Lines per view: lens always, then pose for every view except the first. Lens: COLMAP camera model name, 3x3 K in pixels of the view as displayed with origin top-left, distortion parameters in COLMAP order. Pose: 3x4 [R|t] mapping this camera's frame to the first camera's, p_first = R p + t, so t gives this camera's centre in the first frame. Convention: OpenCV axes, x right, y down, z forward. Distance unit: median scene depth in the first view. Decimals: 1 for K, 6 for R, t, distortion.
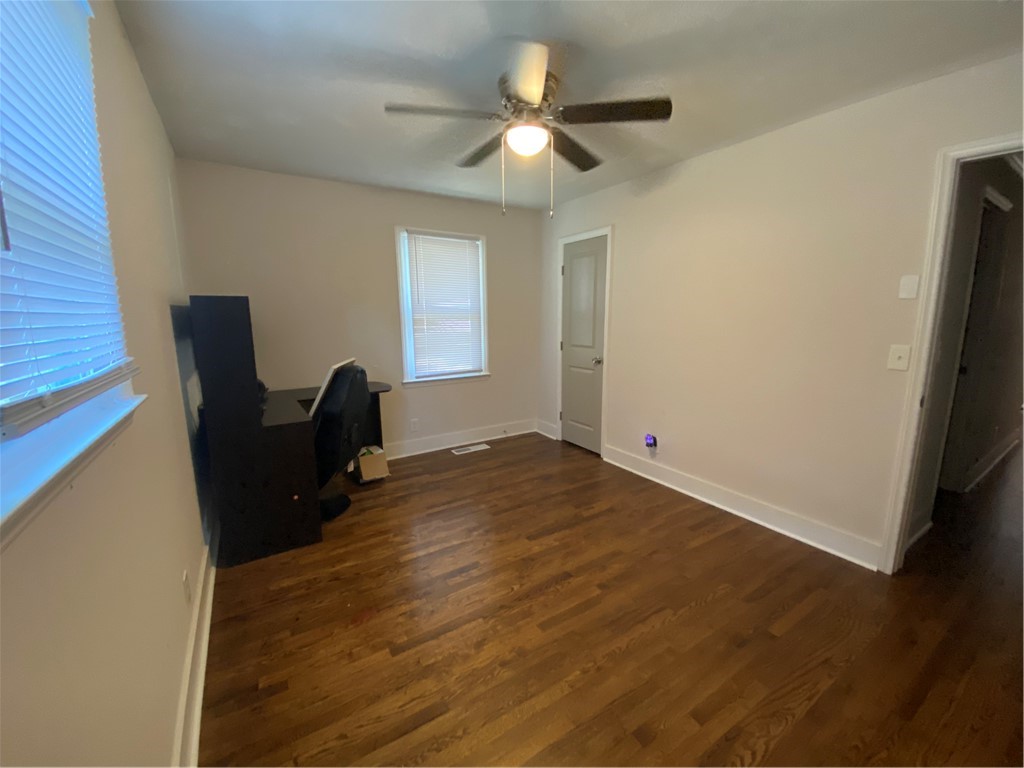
lens RADIAL K [[414.5, 0, 509.3], [0, 414.5, 387.6], [0, 0, 1]] dist [-0.013195, -0.002366]
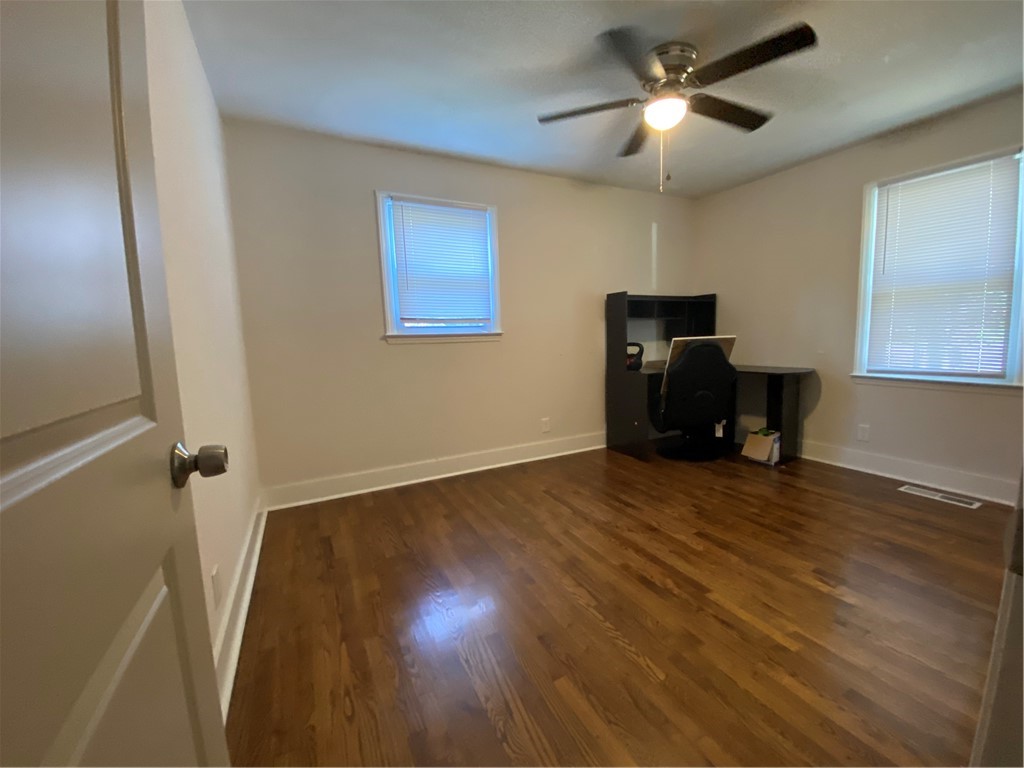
lens RADIAL K [[414.5, 0, 511.1], [0, 414.5, 383.1], [0, 0, 1]] dist [-0.013195, -0.002366]
pose [[-0.099358, 0.130477, -0.986460, 0.792912], [-0.153943, 0.977414, 0.144786, -0.014504], [0.983071, 0.166244, -0.077028, 0.530655]]
